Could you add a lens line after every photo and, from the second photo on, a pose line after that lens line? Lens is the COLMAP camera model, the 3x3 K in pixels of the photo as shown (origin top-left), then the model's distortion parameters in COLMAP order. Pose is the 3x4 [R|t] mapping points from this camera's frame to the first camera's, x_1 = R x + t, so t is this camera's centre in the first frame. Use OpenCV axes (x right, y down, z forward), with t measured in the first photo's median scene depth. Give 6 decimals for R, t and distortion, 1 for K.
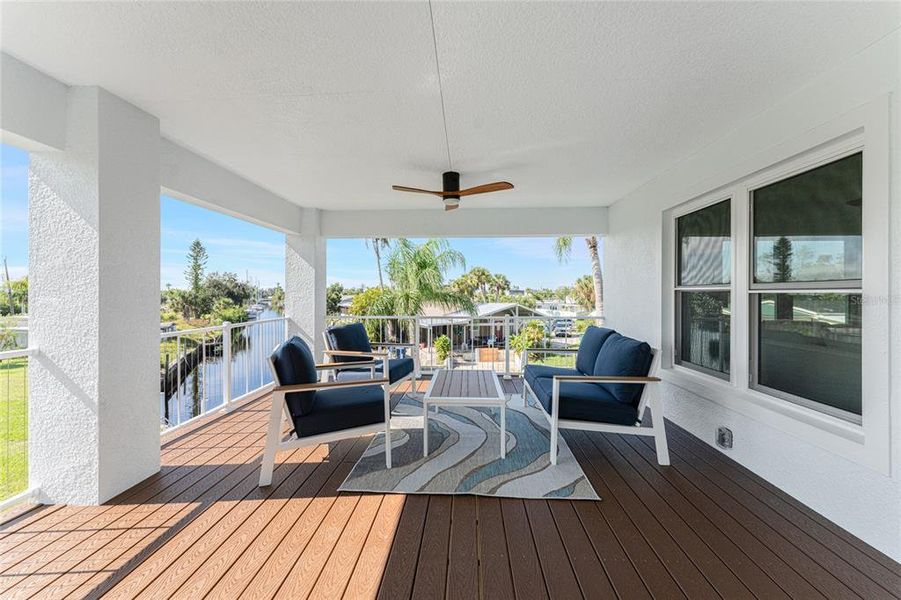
lens RADIAL K [[362.6, 0, 448.4], [0, 362.6, 298.3], [0, 0, 1]] dist [0.000365, -0.000178]
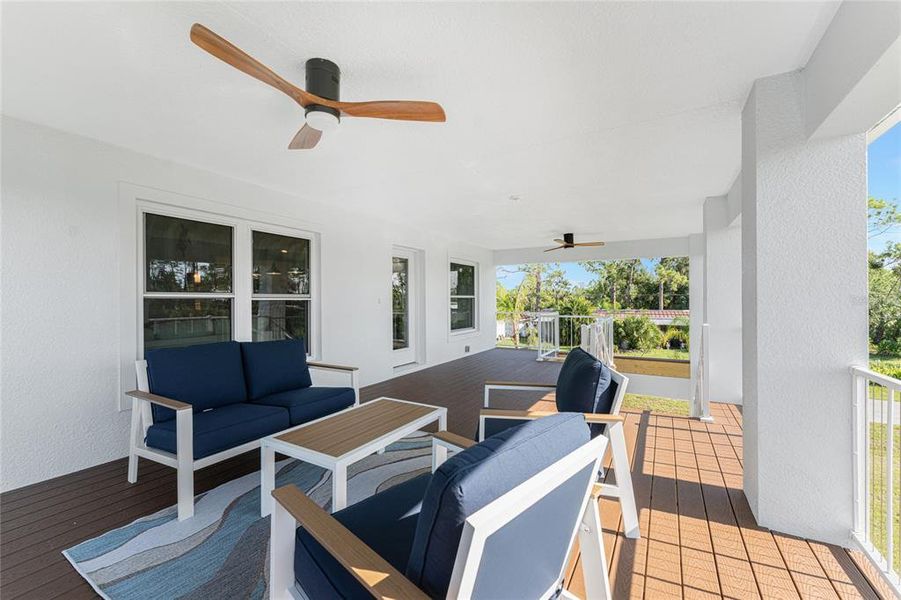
lens RADIAL K [[362.6, 0, 448.4], [0, 362.6, 298.3], [0, 0, 1]] dist [0.000365, -0.000178]
pose [[-0.882630, 0.004147, 0.470050, -0.525558], [0.007691, 0.999955, 0.005620, -0.023037], [-0.470006, 0.008576, -0.882622, 1.835555]]
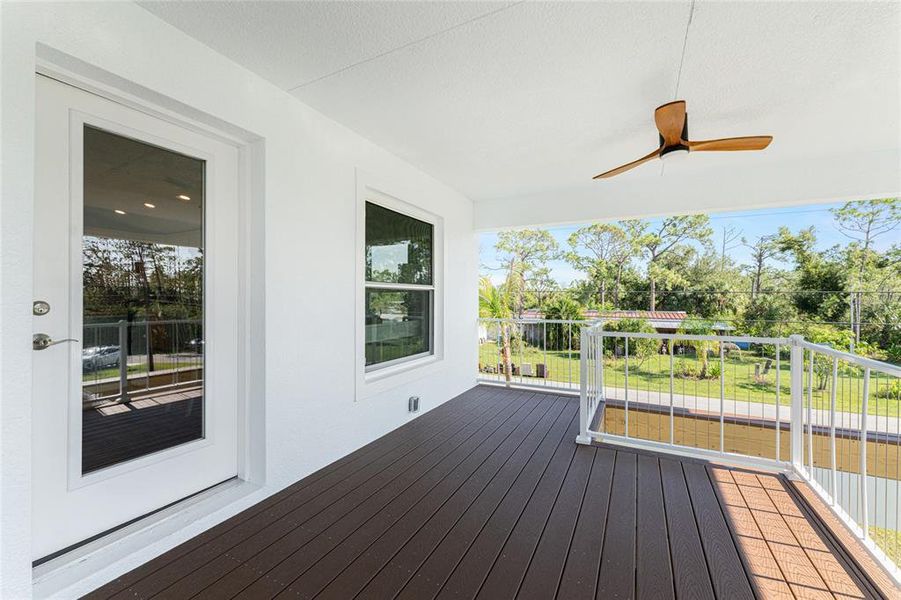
lens RADIAL K [[362.6, 0, 448.4], [0, 362.6, 298.3], [0, 0, 1]] dist [0.000365, -0.000178]
pose [[-0.905874, -0.001142, 0.423547, 0.032315], [0.001754, 0.999978, 0.006449, 0.016374], [-0.423545, 0.006585, -0.905851, 0.359249]]
